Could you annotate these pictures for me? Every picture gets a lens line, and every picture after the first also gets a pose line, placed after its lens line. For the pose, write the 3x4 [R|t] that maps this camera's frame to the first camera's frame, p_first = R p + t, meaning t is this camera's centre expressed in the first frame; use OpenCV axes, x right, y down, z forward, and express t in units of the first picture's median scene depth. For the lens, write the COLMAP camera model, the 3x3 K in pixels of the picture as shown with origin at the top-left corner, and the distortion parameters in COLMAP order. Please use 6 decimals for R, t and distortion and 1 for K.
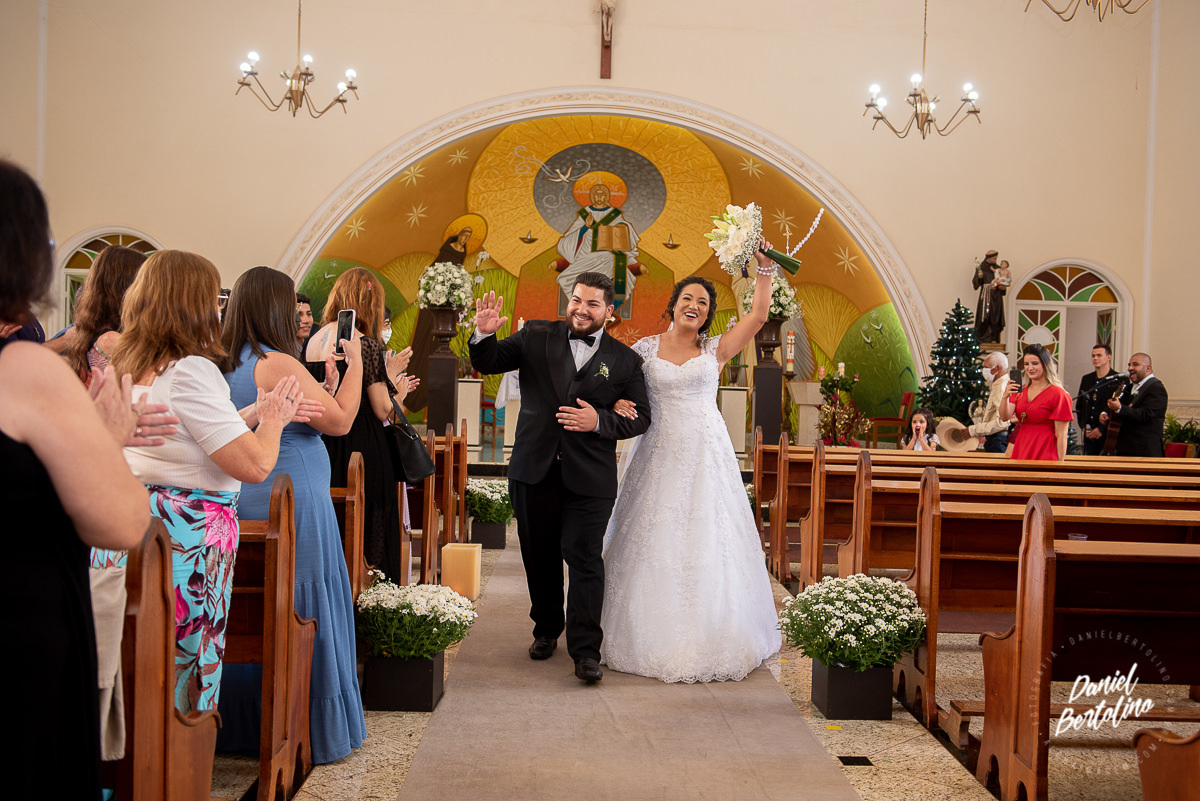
lens RADIAL K [[1178.3, 0, 622.9], [0, 1178.3, 407.4], [0, 0, 1]] dist [0.018978, 0.000000]
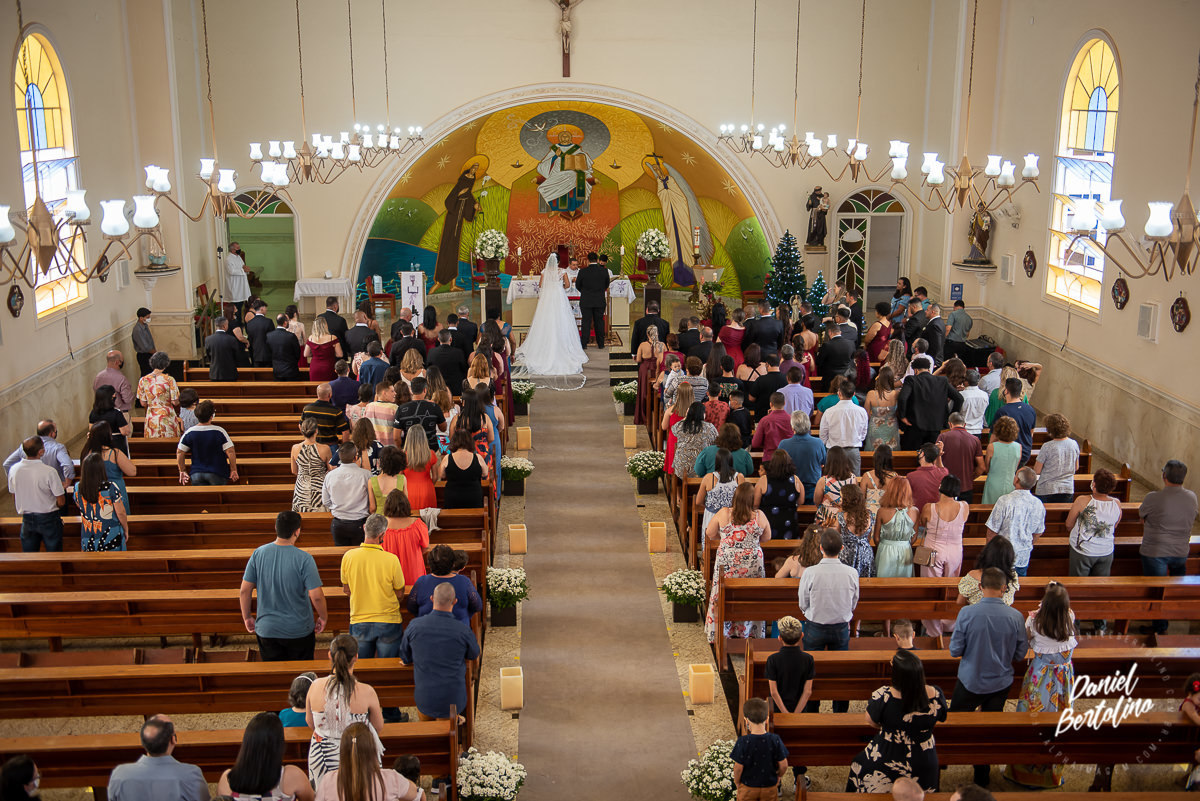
lens RADIAL K [[1306.8, 0, 596.4], [0, 1306.8, 396.7], [0, 0, 1]] dist [0.059623, 0.000000]
pose [[0.999549, -0.029258, -0.006736, 0.022855], [0.030017, 0.978358, 0.204731, -0.215629], [0.000600, -0.204841, 0.978795, -0.720937]]
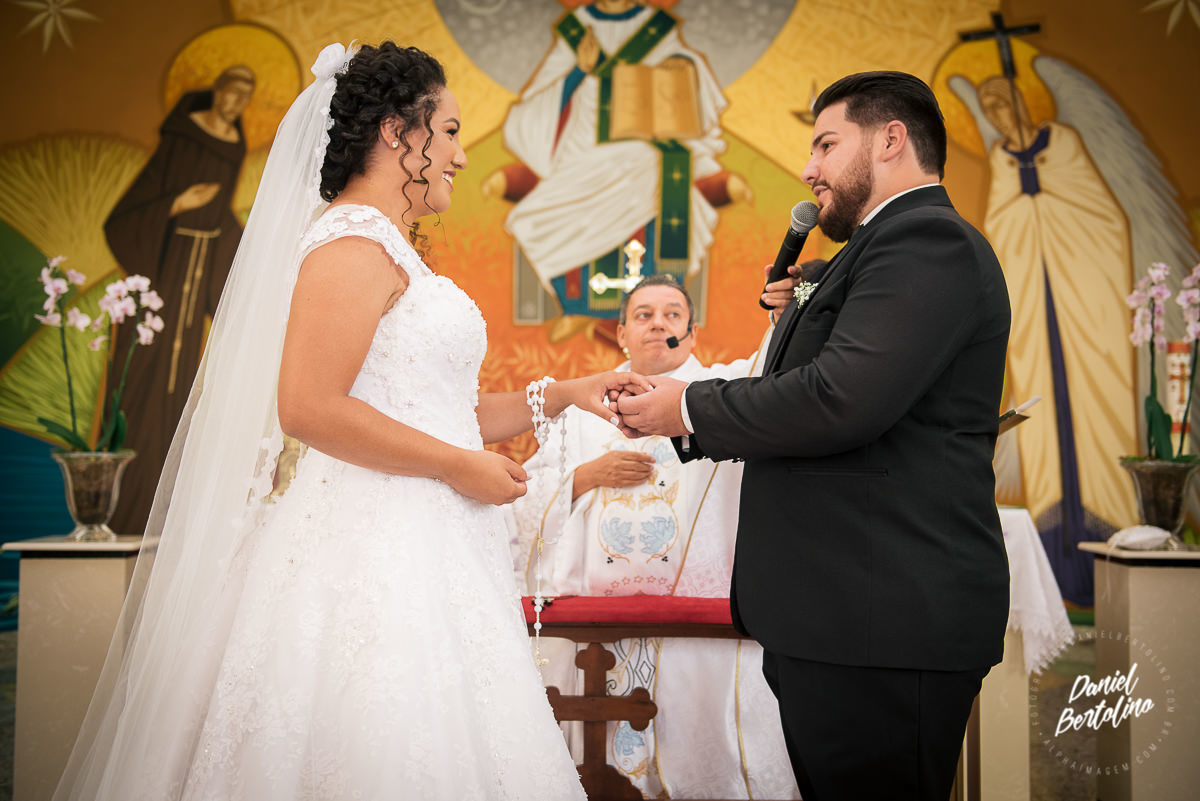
lens RADIAL K [[1441.2, 0, 624.0], [0, 1441.2, 405.1], [0, 0, 1]] dist [0.084523, 0.000000]
pose [[0.999437, -0.021607, -0.025680, -0.009383], [0.020358, 0.998644, -0.047919, -0.031876], [0.026681, 0.047369, 0.998521, 0.628447]]
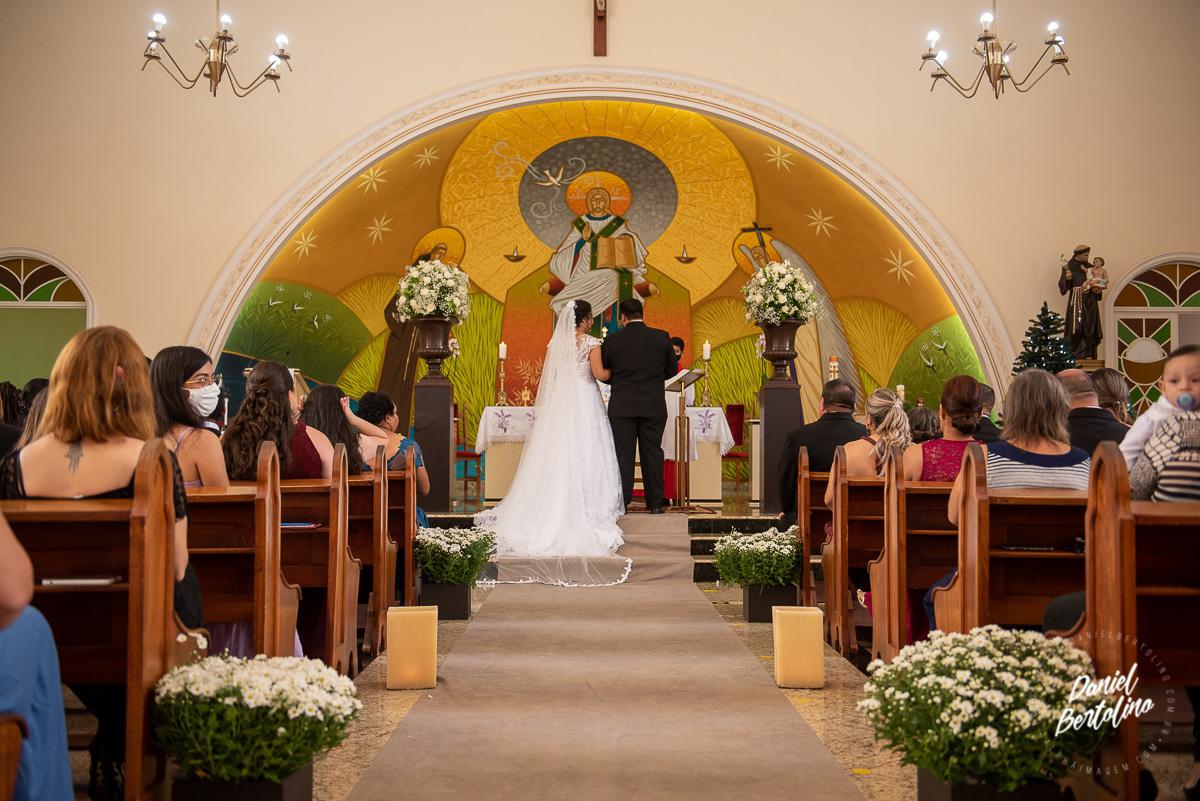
lens RADIAL K [[1306.8, 0, 596.0], [0, 1306.8, 404.1], [0, 0, 1]] dist [0.059623, 0.000000]
pose [[0.999101, -0.026182, -0.033328, 0.006606], [0.024301, 0.998155, -0.055633, 0.017151], [0.034723, 0.054774, 0.997895, 0.088639]]
